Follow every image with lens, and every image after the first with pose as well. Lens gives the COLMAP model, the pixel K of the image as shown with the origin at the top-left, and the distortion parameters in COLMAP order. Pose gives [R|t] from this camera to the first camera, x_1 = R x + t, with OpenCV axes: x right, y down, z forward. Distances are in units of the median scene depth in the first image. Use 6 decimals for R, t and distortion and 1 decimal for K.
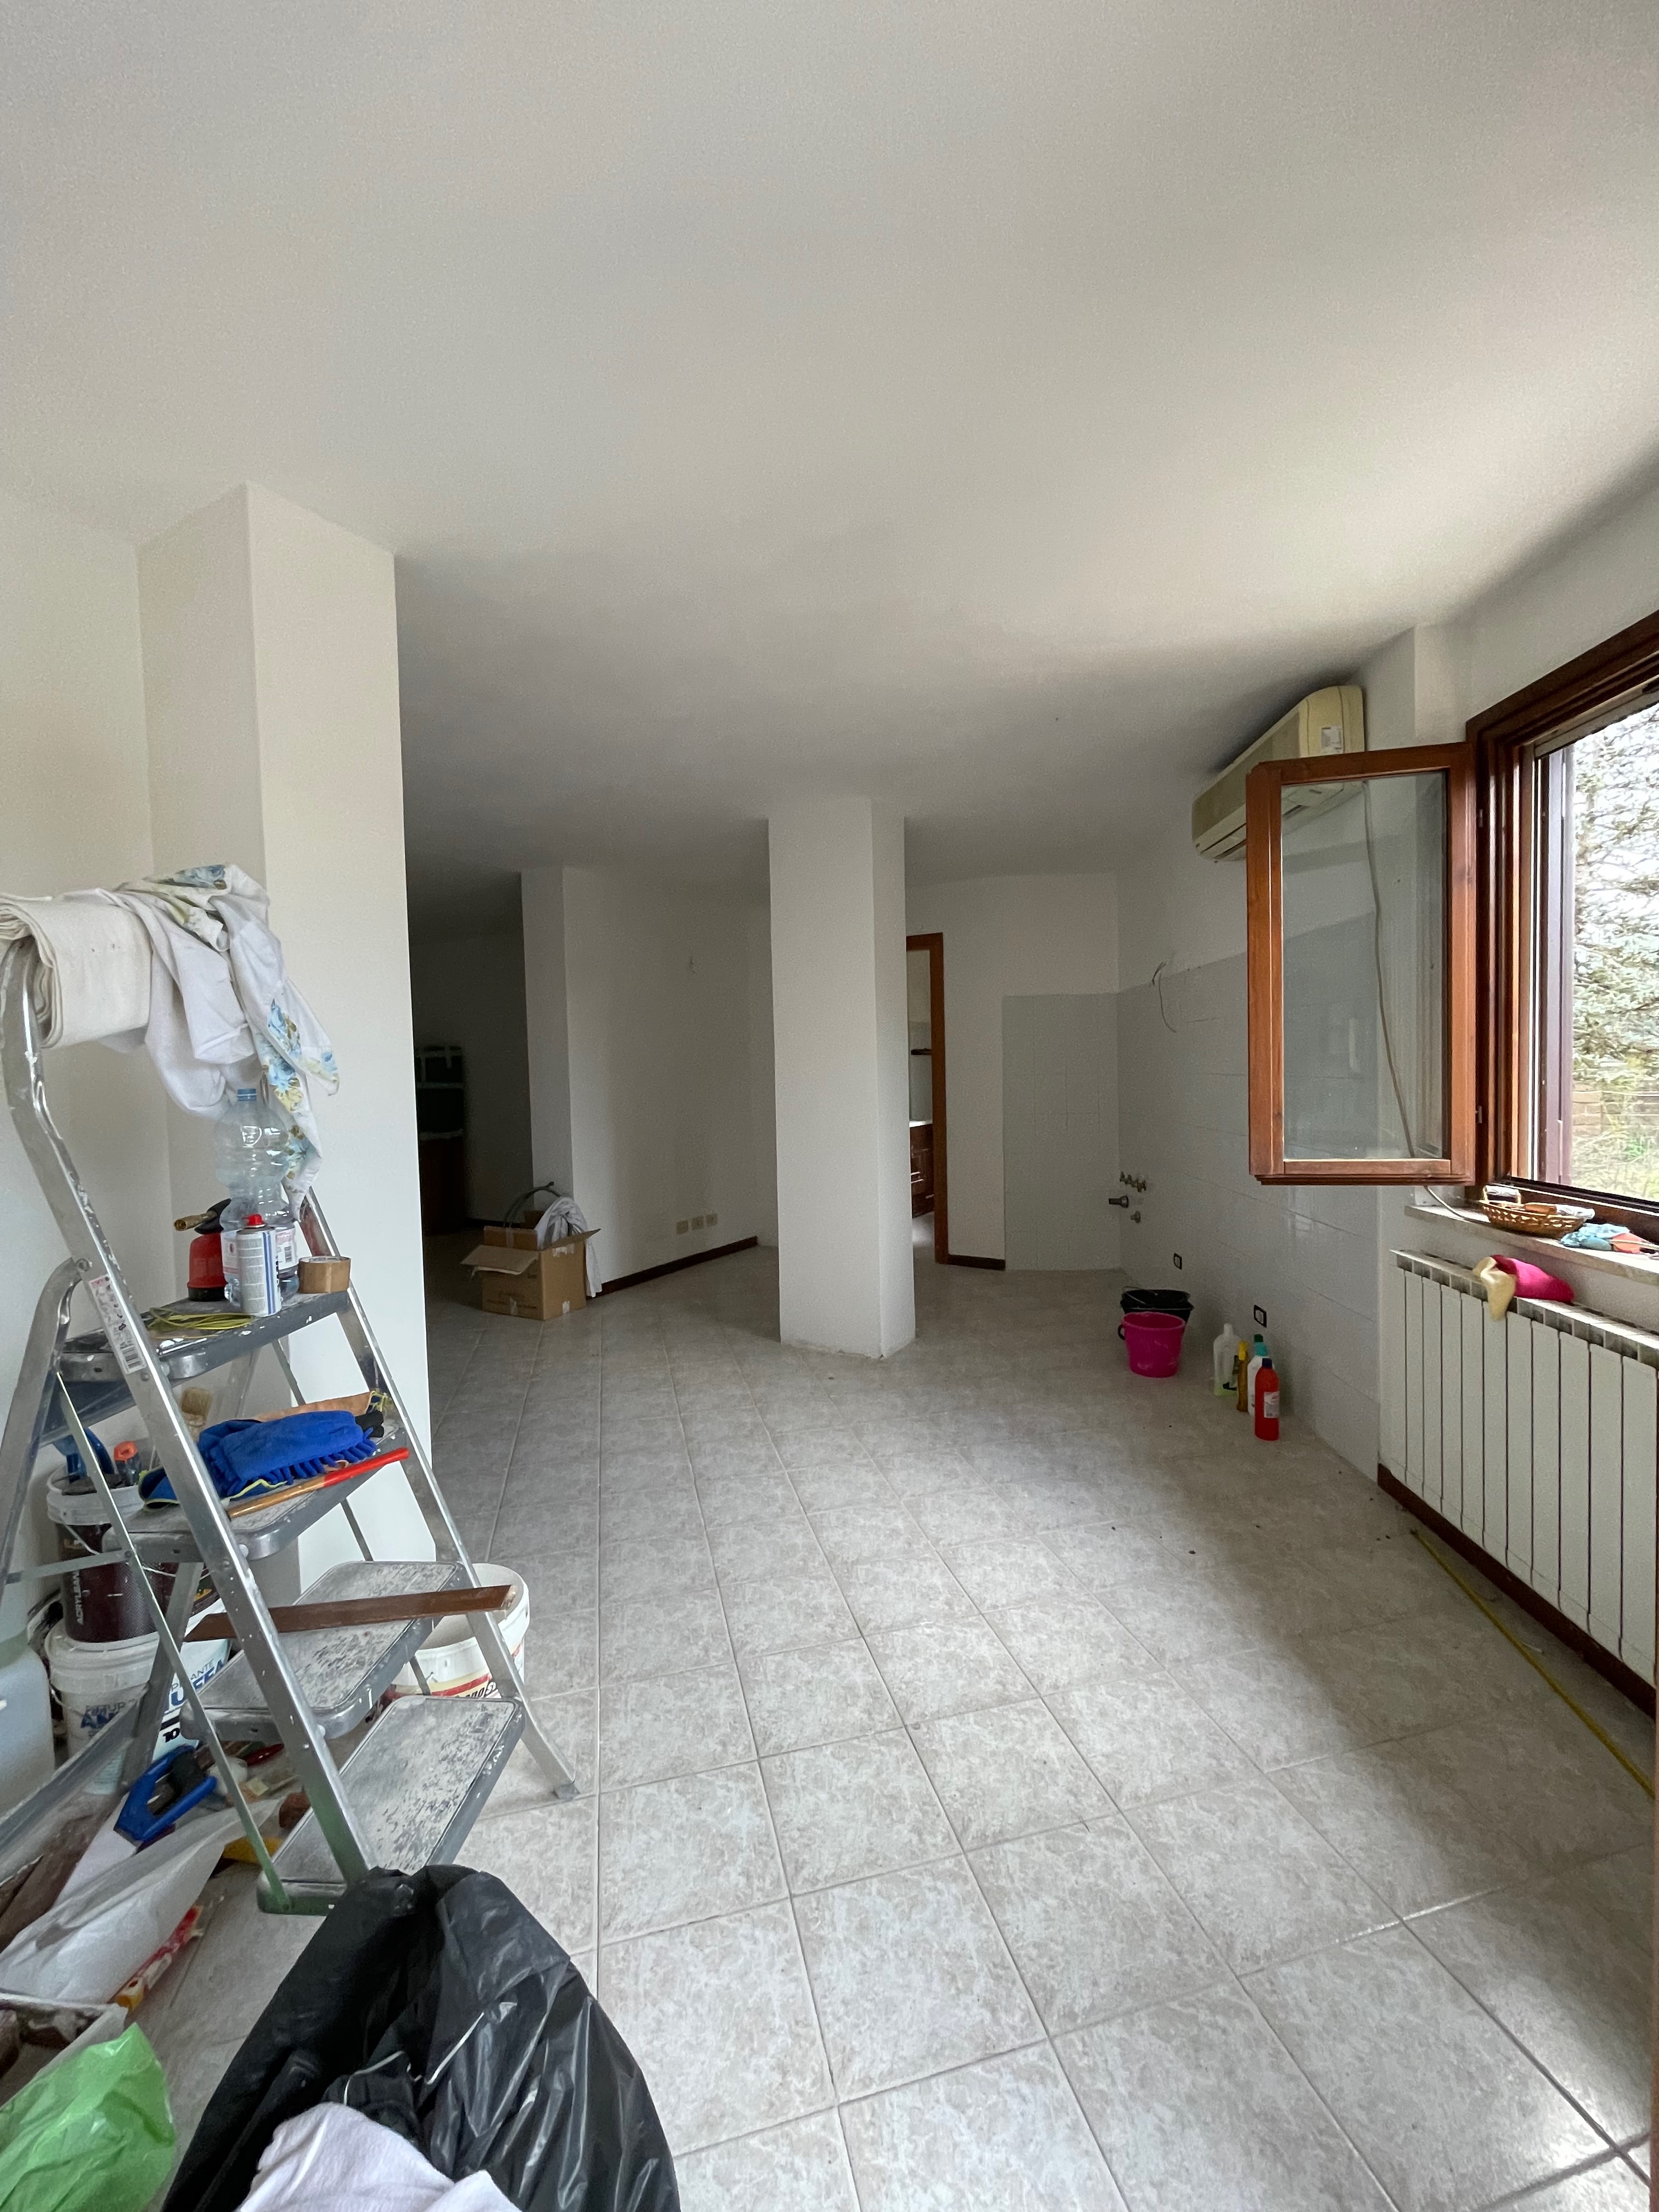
lens RADIAL K [[895.2, 0, 830.1], [0, 895.2, 1099.7], [0, 0, 1]] dist [-0.002215, -0.000562]
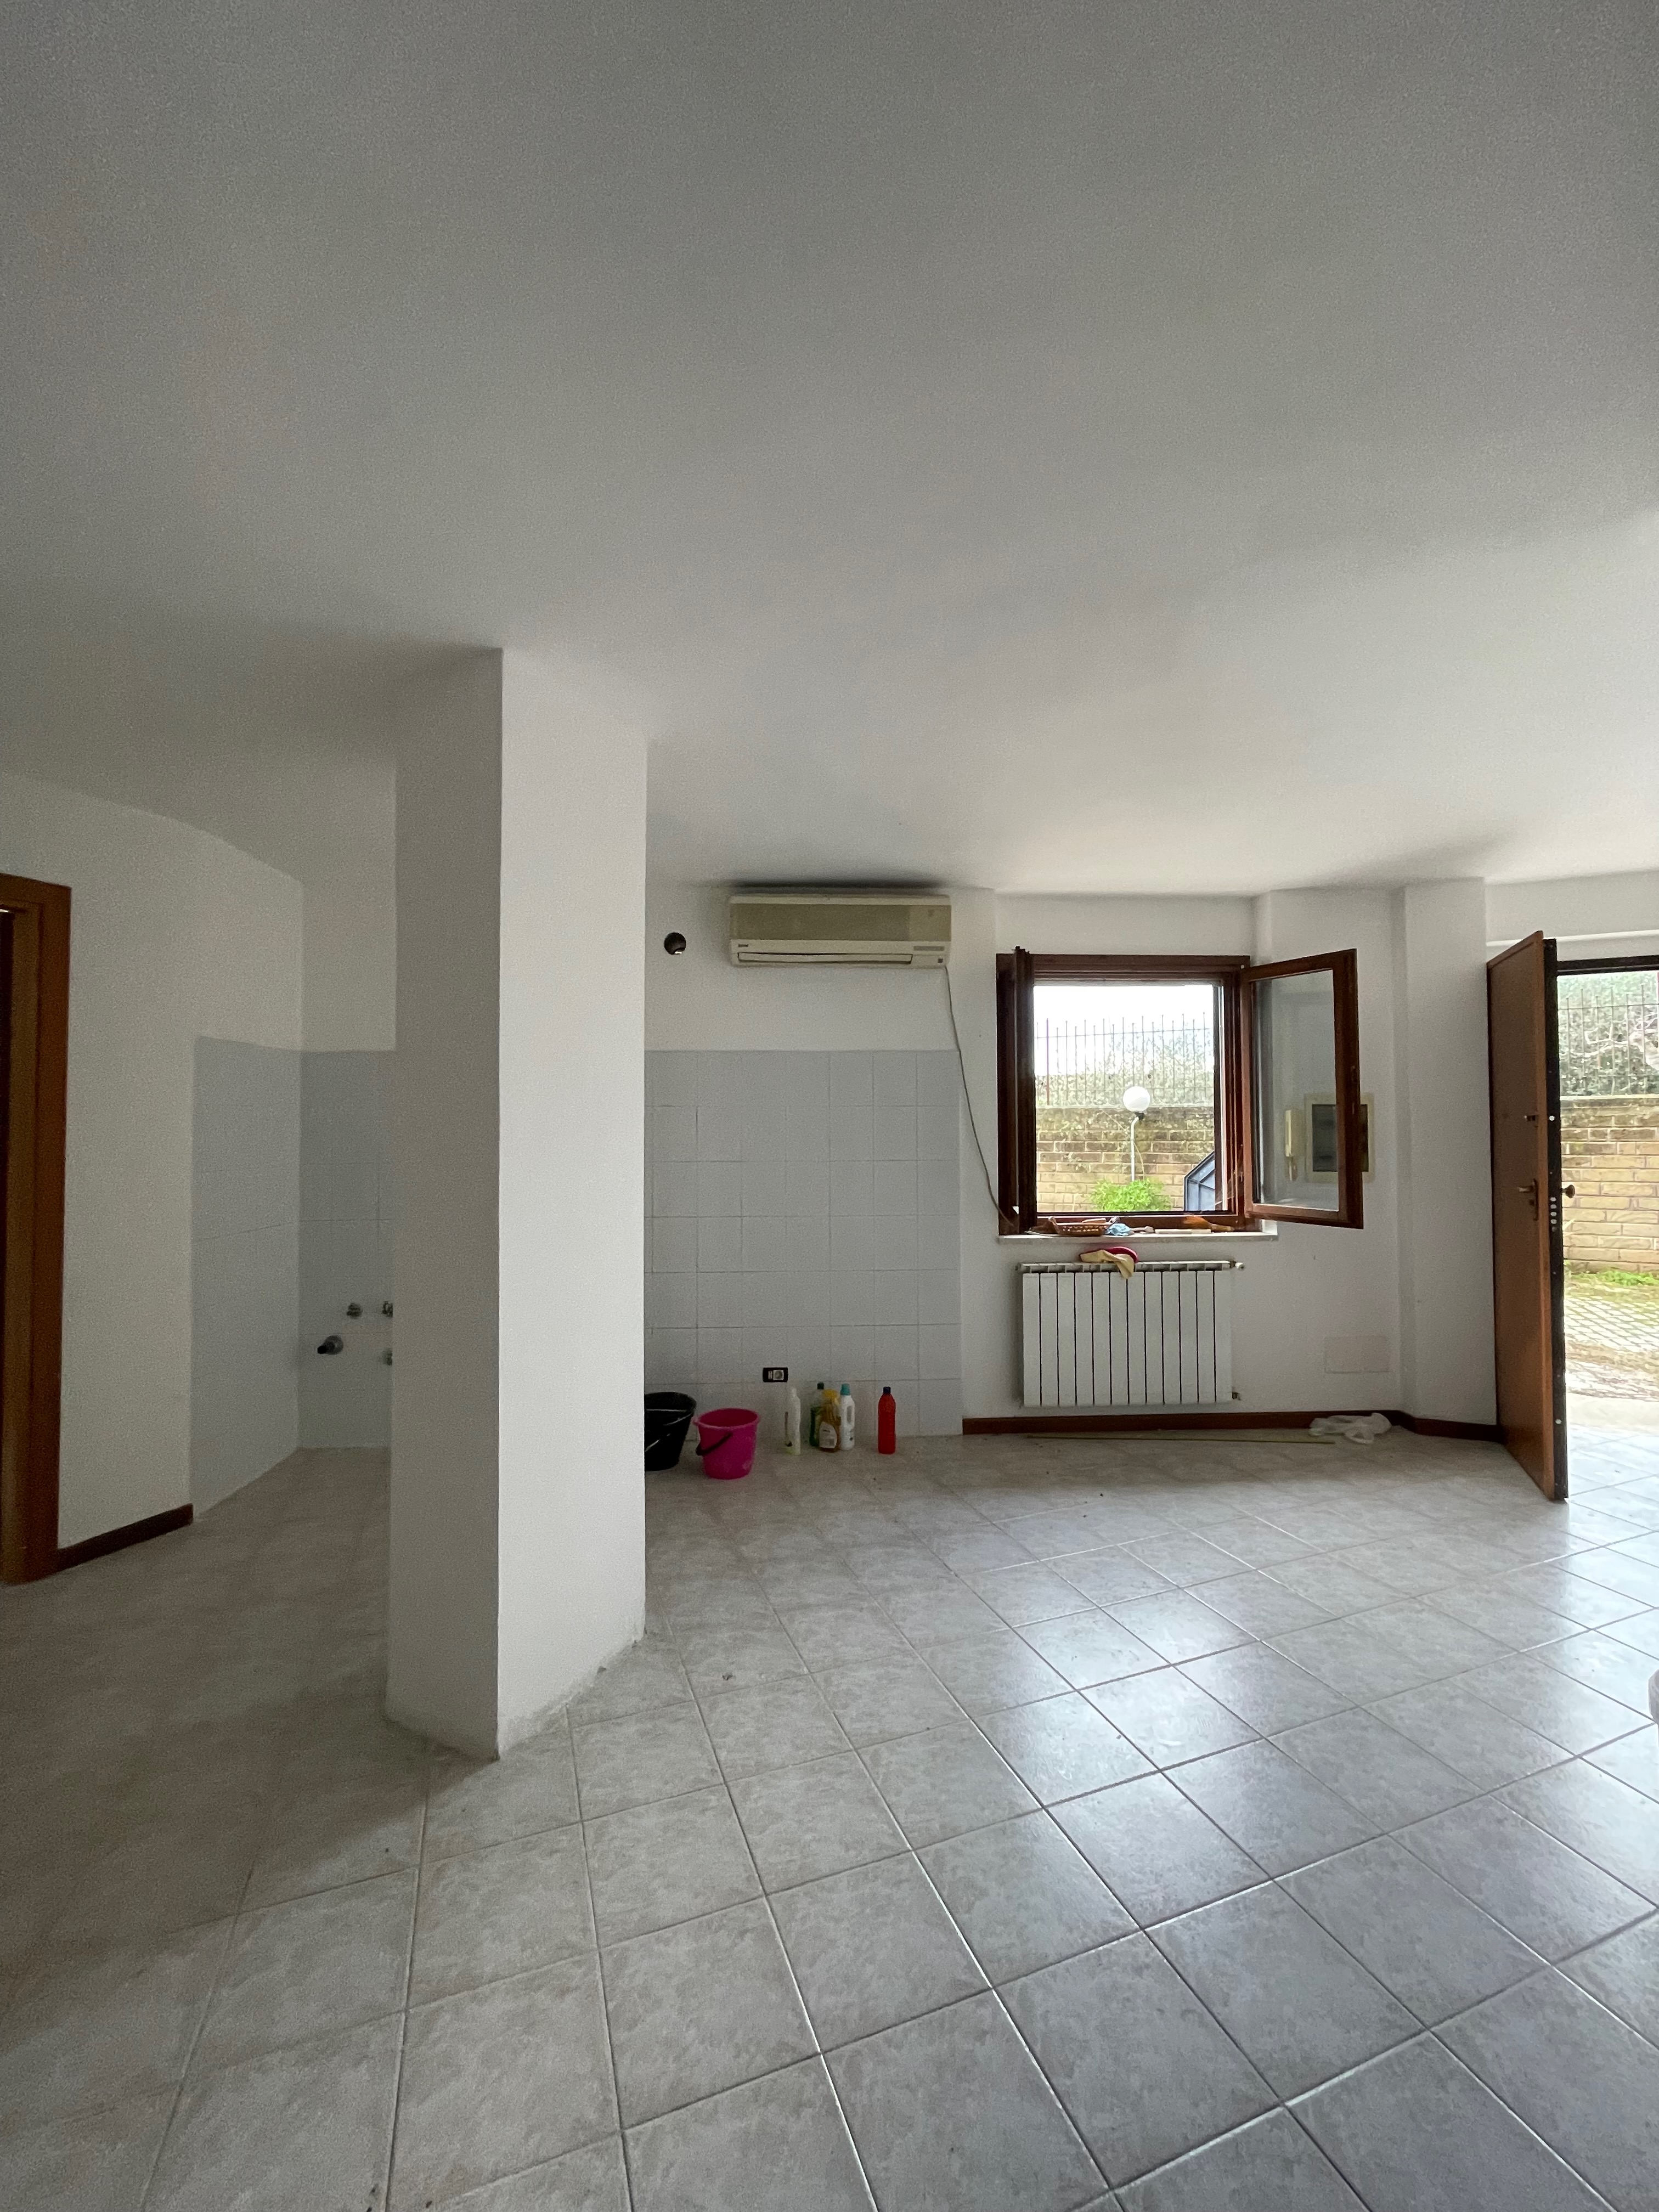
lens RADIAL K [[895.2, 0, 830.1], [0, 895.2, 1099.7], [0, 0, 1]] dist [-0.002215, -0.000562]
pose [[-0.113427, 0.054810, 0.992033, -0.947200], [0.041648, 0.997862, -0.050370, -0.059876], [-0.992673, 0.035603, -0.115467, 1.512238]]
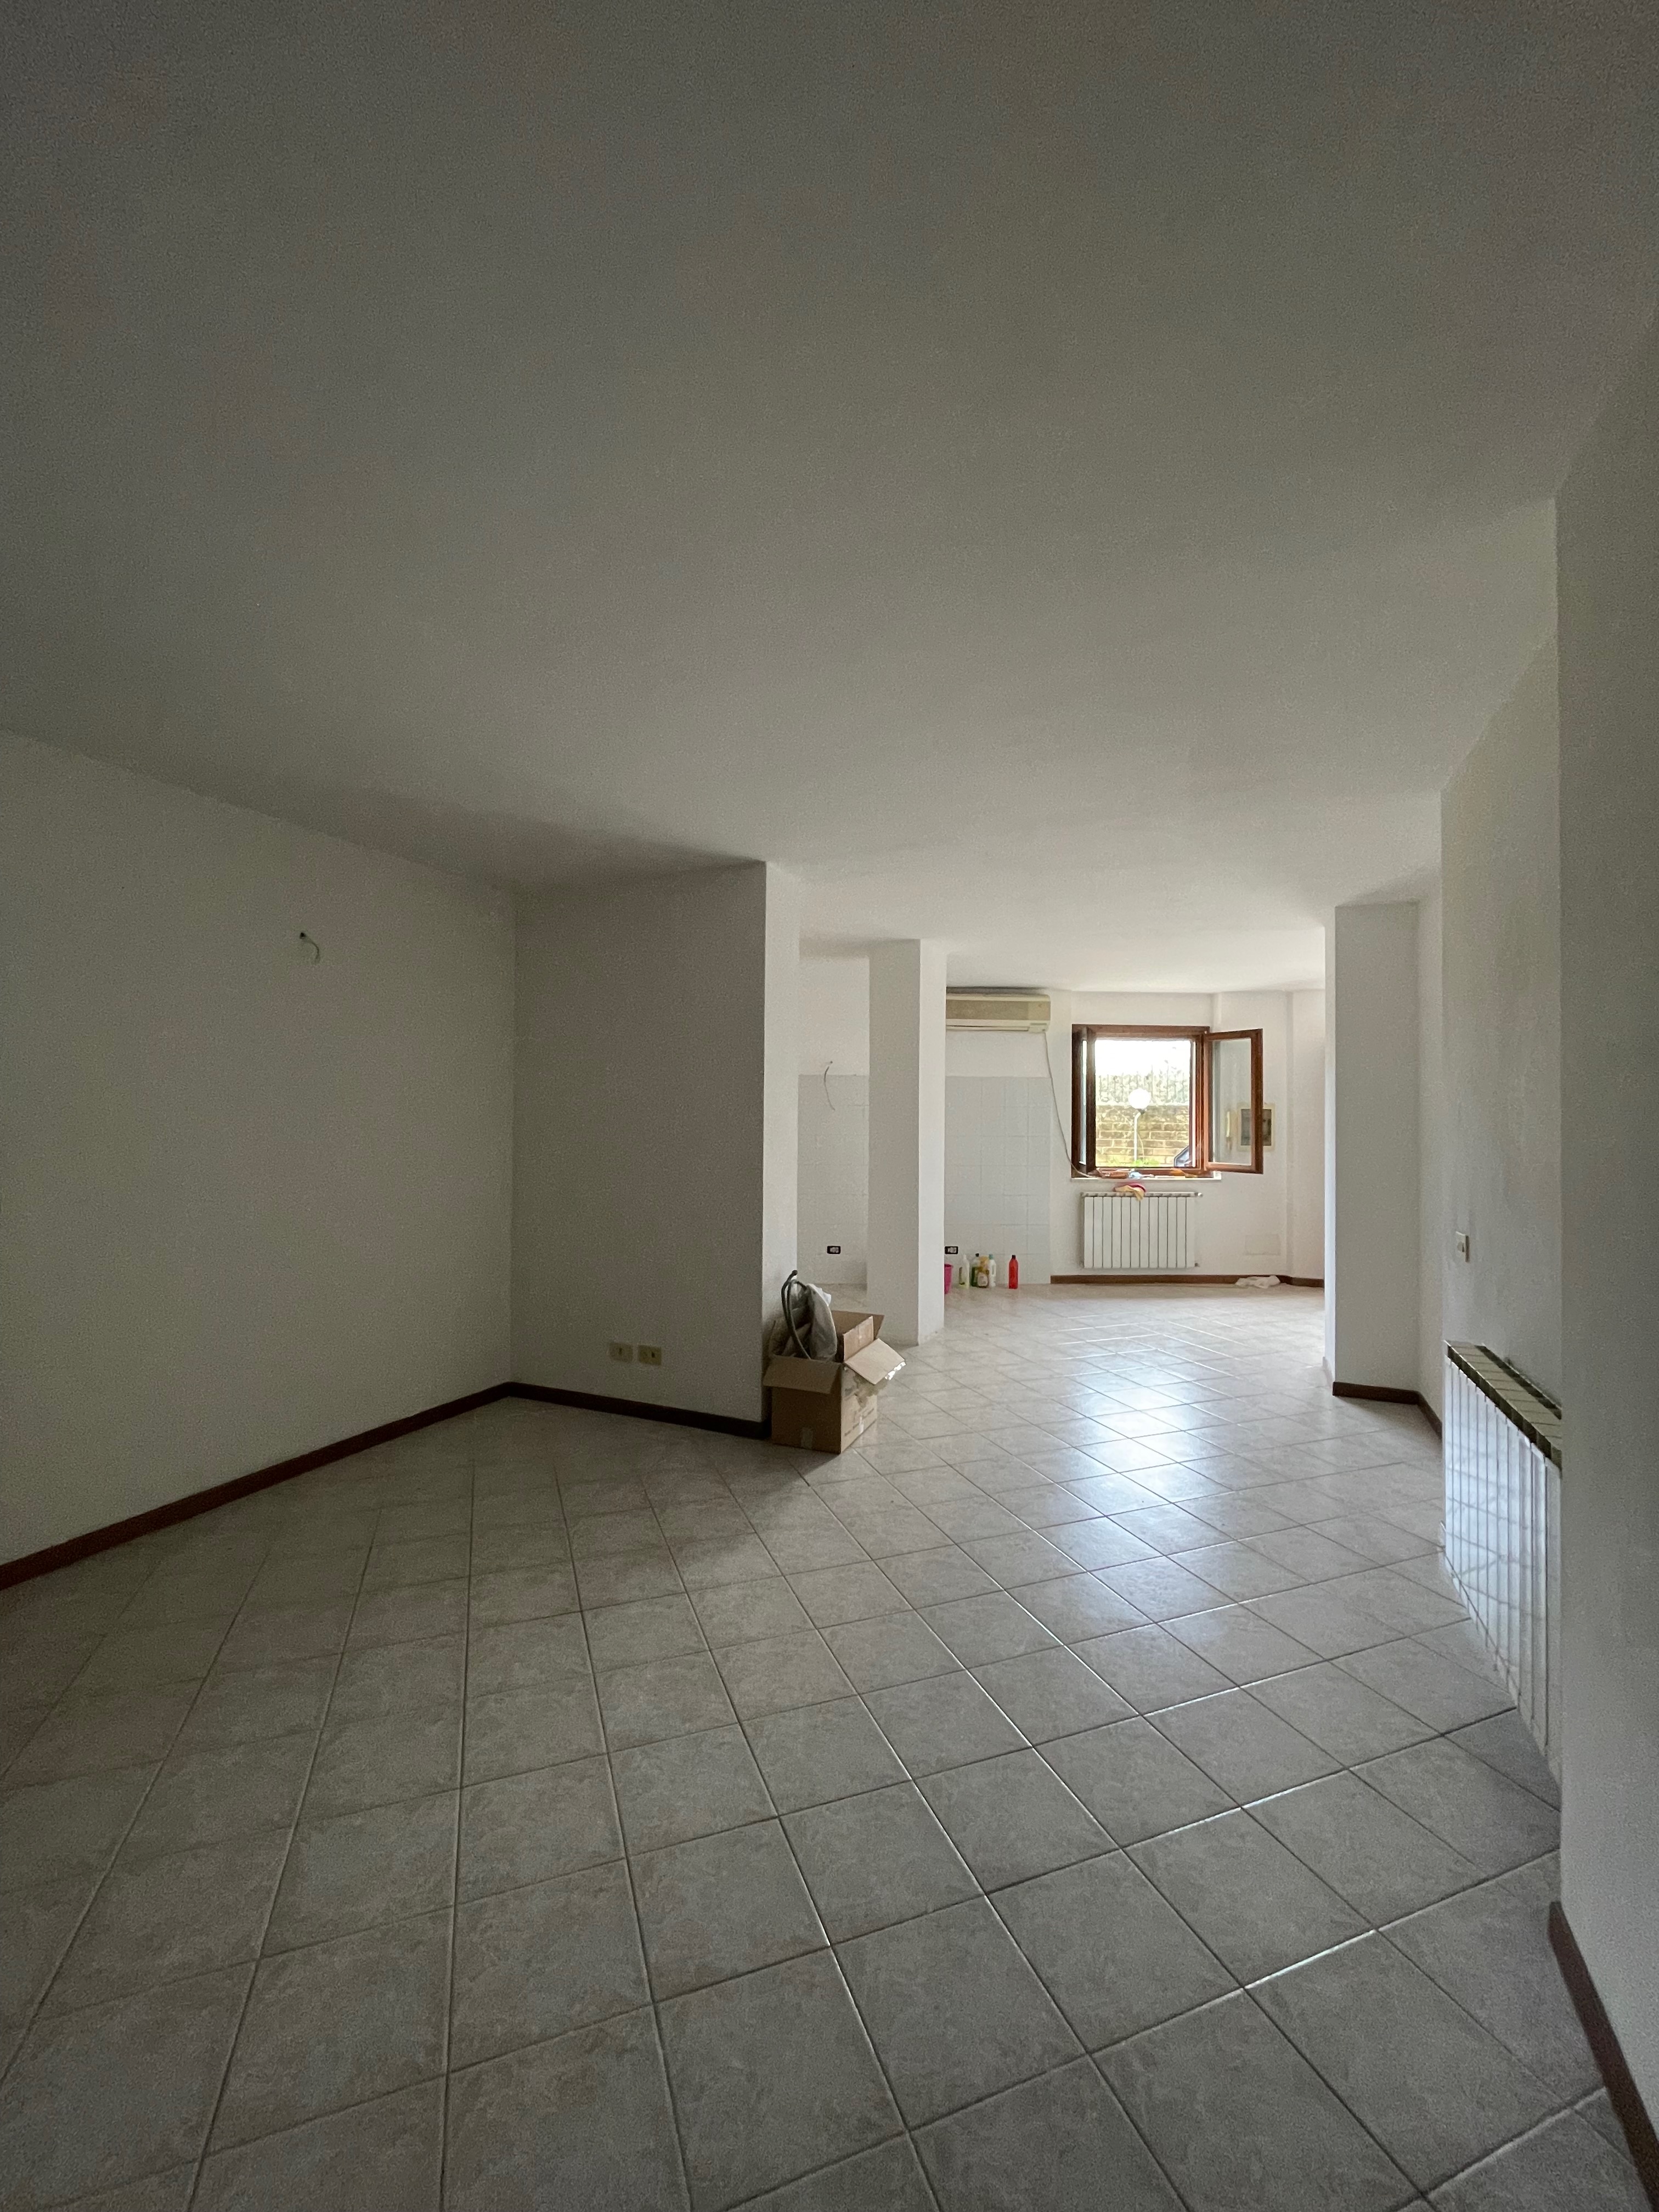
lens RADIAL K [[893.3, 0, 817.8], [0, 893.3, 1109.9], [0, 0, 1]] dist [-0.021732, 0.000404]
pose [[-0.106204, 0.031600, 0.993842, -2.260665], [0.031648, 0.999096, -0.028385, -0.052779], [-0.993841, 0.028439, -0.107108, 2.194392]]
